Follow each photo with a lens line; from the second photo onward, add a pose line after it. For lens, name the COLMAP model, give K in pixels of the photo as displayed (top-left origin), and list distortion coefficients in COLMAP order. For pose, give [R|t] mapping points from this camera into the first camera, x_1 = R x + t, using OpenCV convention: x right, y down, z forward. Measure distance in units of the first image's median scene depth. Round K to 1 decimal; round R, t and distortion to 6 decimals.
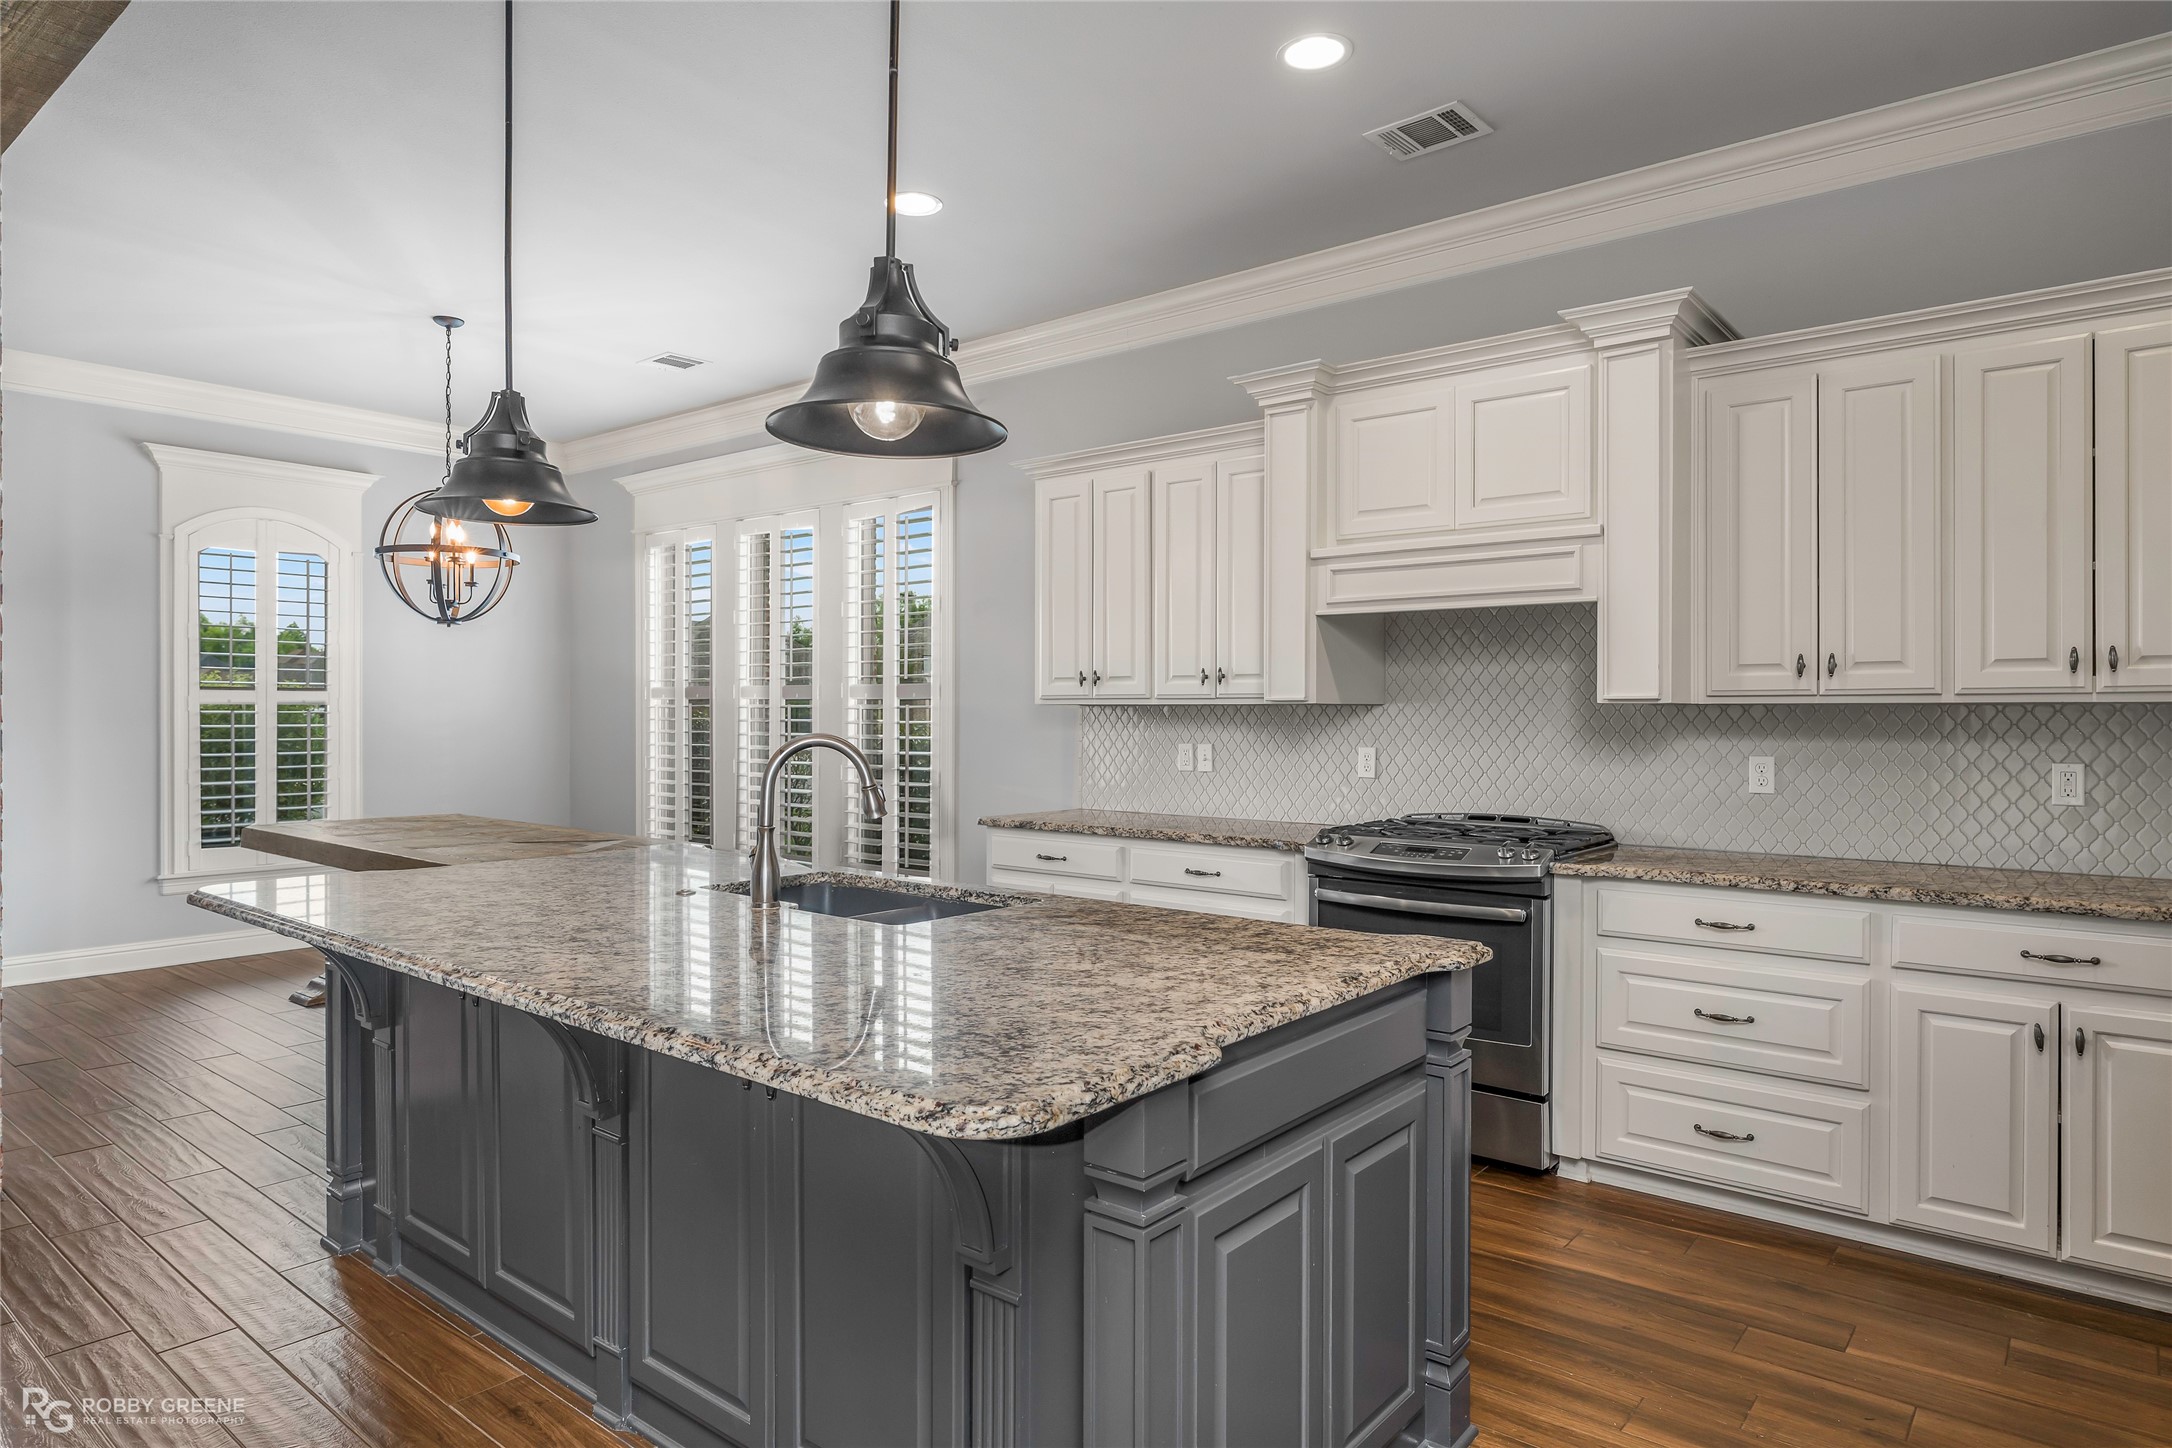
lens RADIAL K [[1256.5, 0, 1066.5], [0, 1256.5, 728.4], [0, 0, 1]] dist [0.015143, 0.001779]
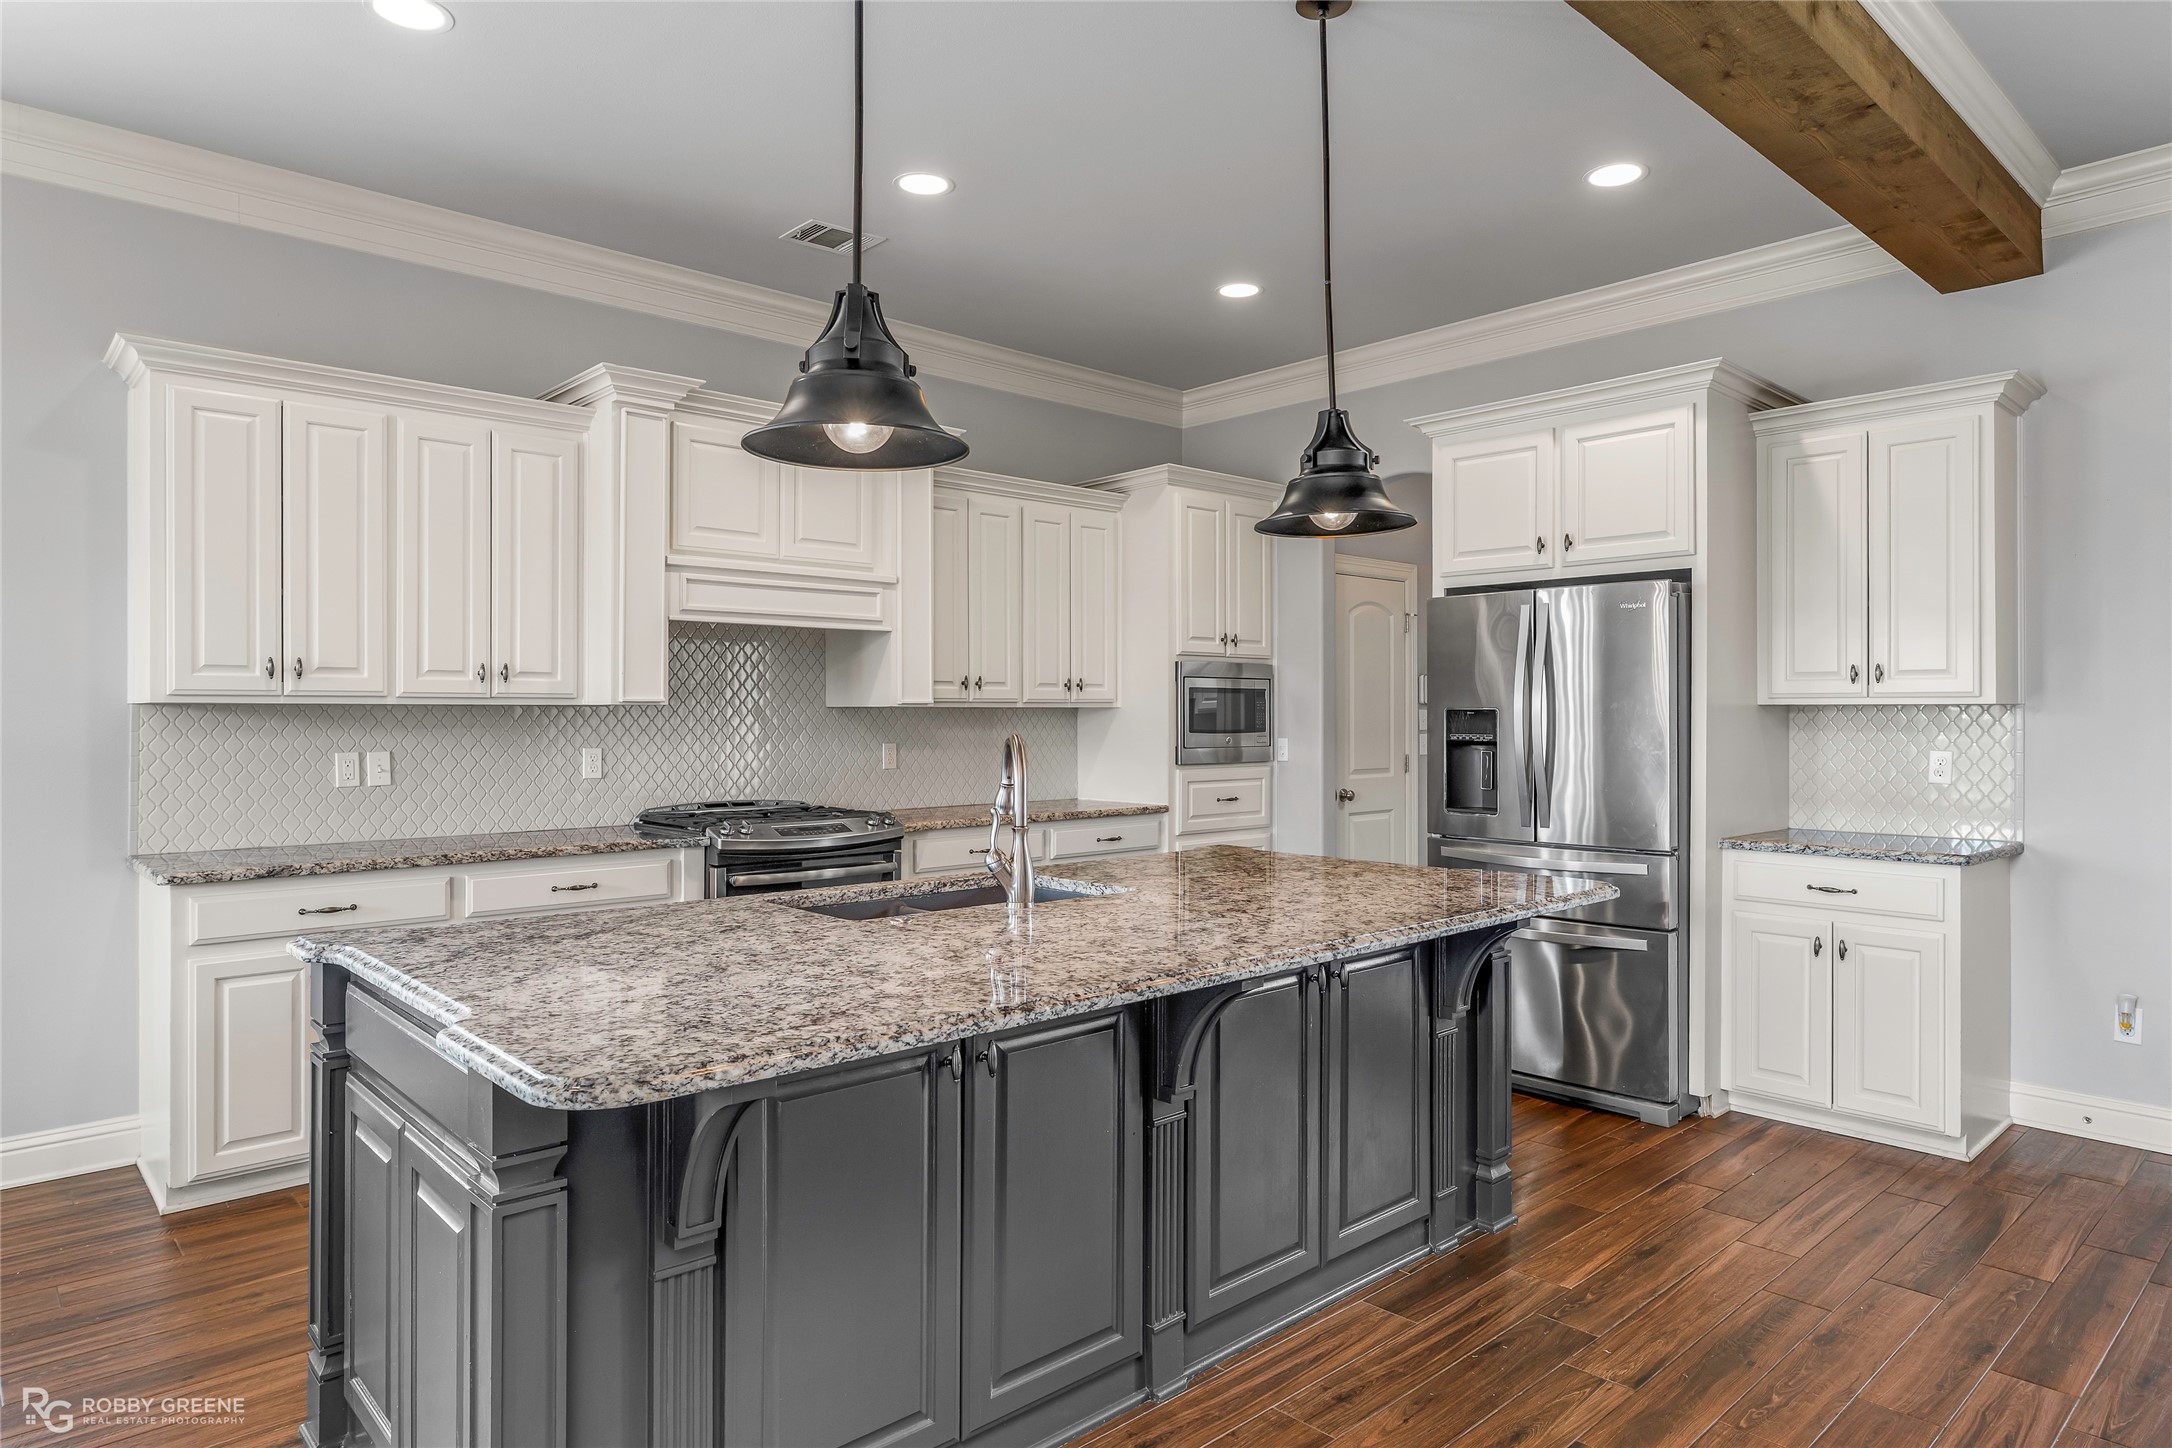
lens RADIAL K [[1256.5, 0, 1078.1], [0, 1256.5, 719.6], [0, 0, 1]] dist [0.015143, 0.001779]
pose [[0.154115, -0.005759, 0.988036, -0.705703], [0.014085, 0.999894, 0.003631, -0.006153], [-0.987952, 0.013357, 0.154180, 0.461655]]
